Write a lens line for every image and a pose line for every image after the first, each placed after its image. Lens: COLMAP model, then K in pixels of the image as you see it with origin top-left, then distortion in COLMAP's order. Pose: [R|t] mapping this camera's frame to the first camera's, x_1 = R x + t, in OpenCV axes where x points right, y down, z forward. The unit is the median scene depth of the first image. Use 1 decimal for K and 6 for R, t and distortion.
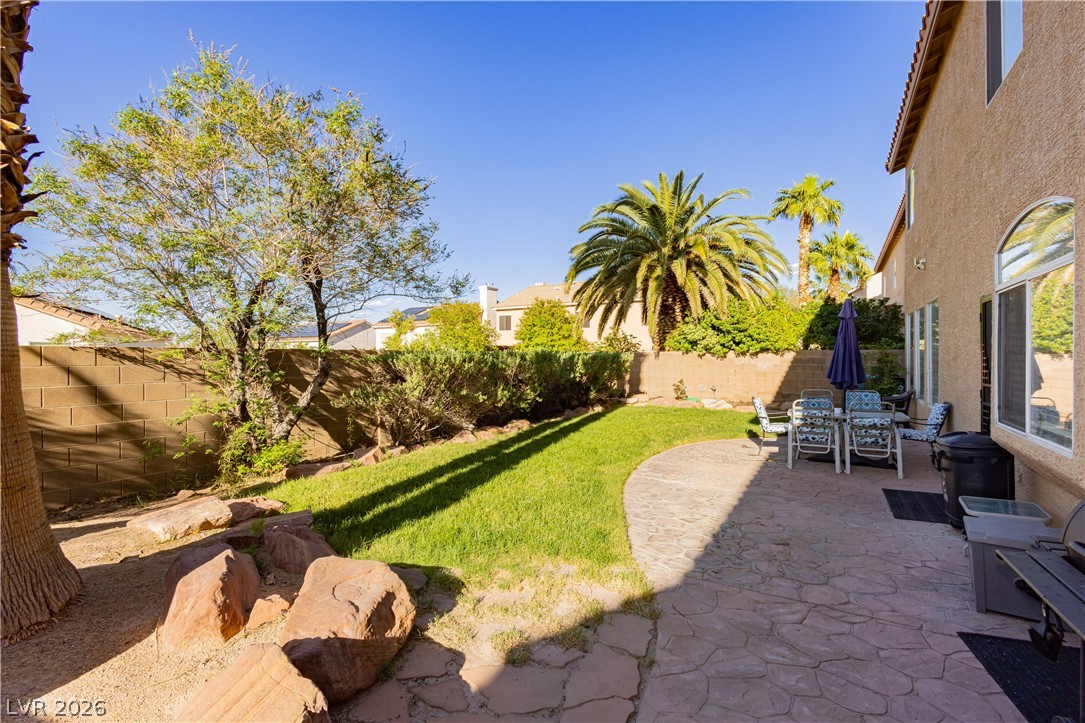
lens RADIAL K [[497.7, 0, 552.1], [0, 497.7, 359.6], [0, 0, 1]] dist [0.013086, 0.000189]
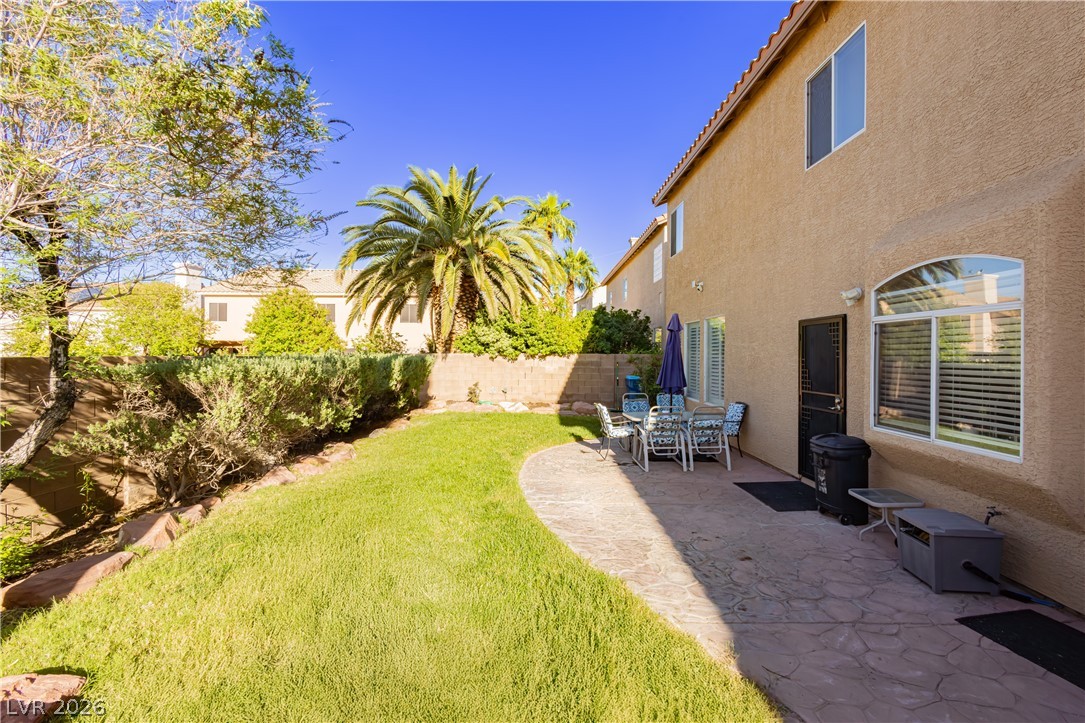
lens RADIAL K [[497.7, 0, 552.1], [0, 497.7, 359.6], [0, 0, 1]] dist [0.013086, 0.000189]
pose [[0.858437, 0.002267, 0.512914, -0.115705], [-0.006271, 0.999962, 0.006075, -0.012018], [-0.512881, -0.008431, 0.858418, 0.093681]]
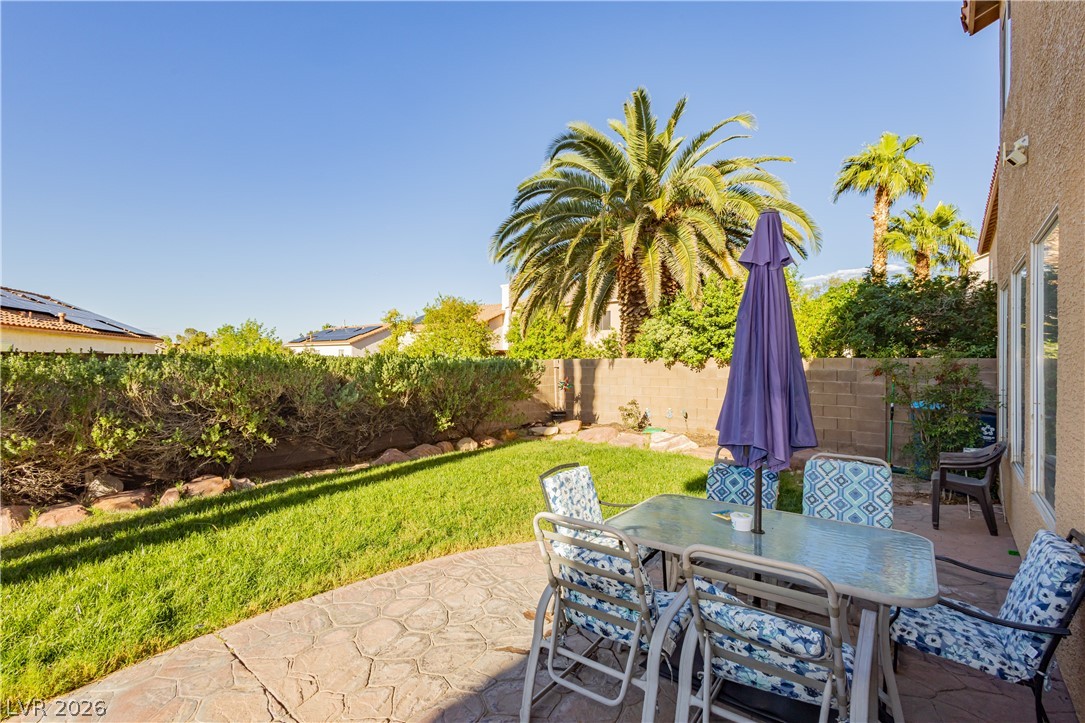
lens RADIAL K [[505.1, 0, 550.1], [0, 505.1, 363.3], [0, 0, 1]] dist [0.001129, 0.000061]
pose [[0.988704, 0.012146, -0.149388, 0.258389], [-0.012879, 0.999909, -0.003941, -0.005389], [0.149326, 0.005821, 0.988771, 0.327034]]
